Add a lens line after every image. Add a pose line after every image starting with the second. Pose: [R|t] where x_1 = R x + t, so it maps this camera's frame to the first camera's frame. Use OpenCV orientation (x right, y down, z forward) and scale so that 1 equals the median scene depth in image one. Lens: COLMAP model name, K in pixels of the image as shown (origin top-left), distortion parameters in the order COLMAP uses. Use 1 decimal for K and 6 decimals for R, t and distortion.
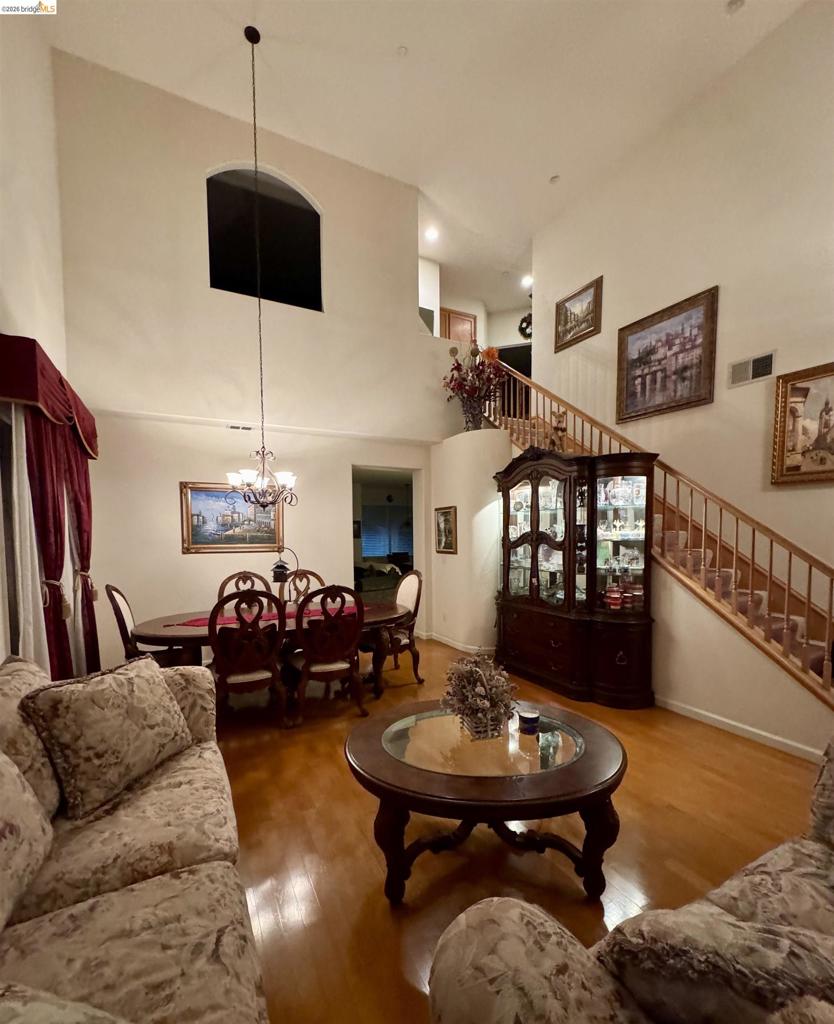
lens RADIAL K [[451.1, 0, 416.5], [0, 451.1, 560.4], [0, 0, 1]] dist [-0.001142, -0.000072]
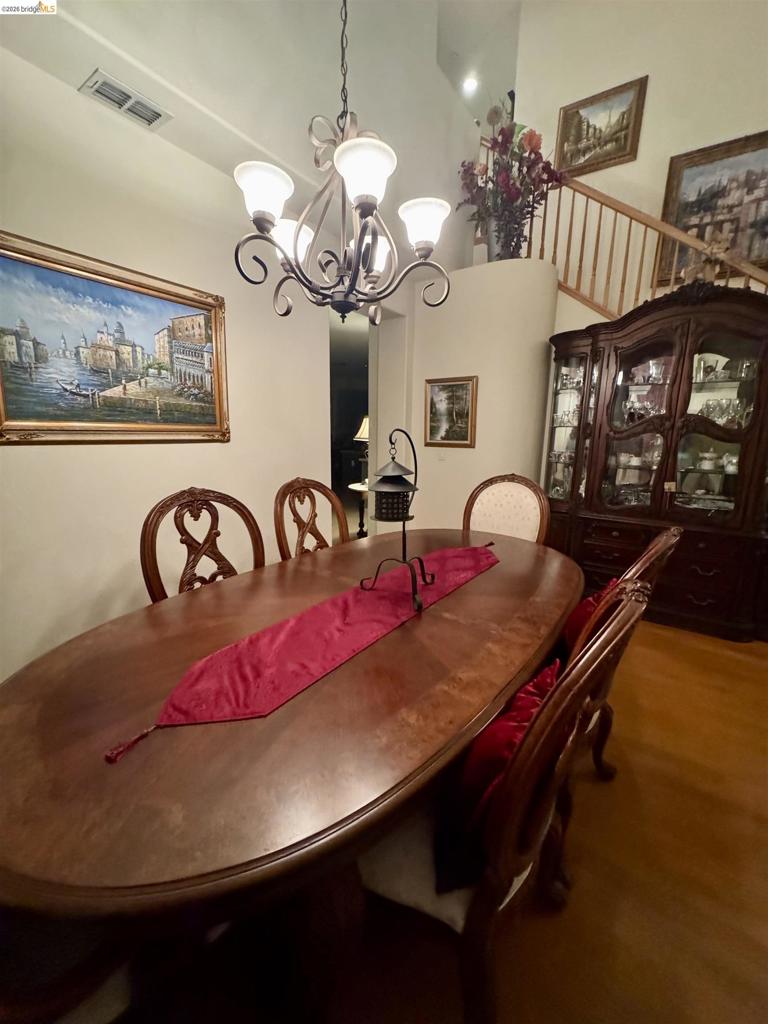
lens RADIAL K [[413.6, 0, 384.0], [0, 413.6, 512.0], [0, 0, 1]] dist [0.001136, 0.000218]
pose [[0.882612, -0.070127, 0.464843, -0.379767], [0.004829, 0.990111, 0.140200, -0.006604], [-0.470078, -0.121498, 0.874223, 0.547821]]
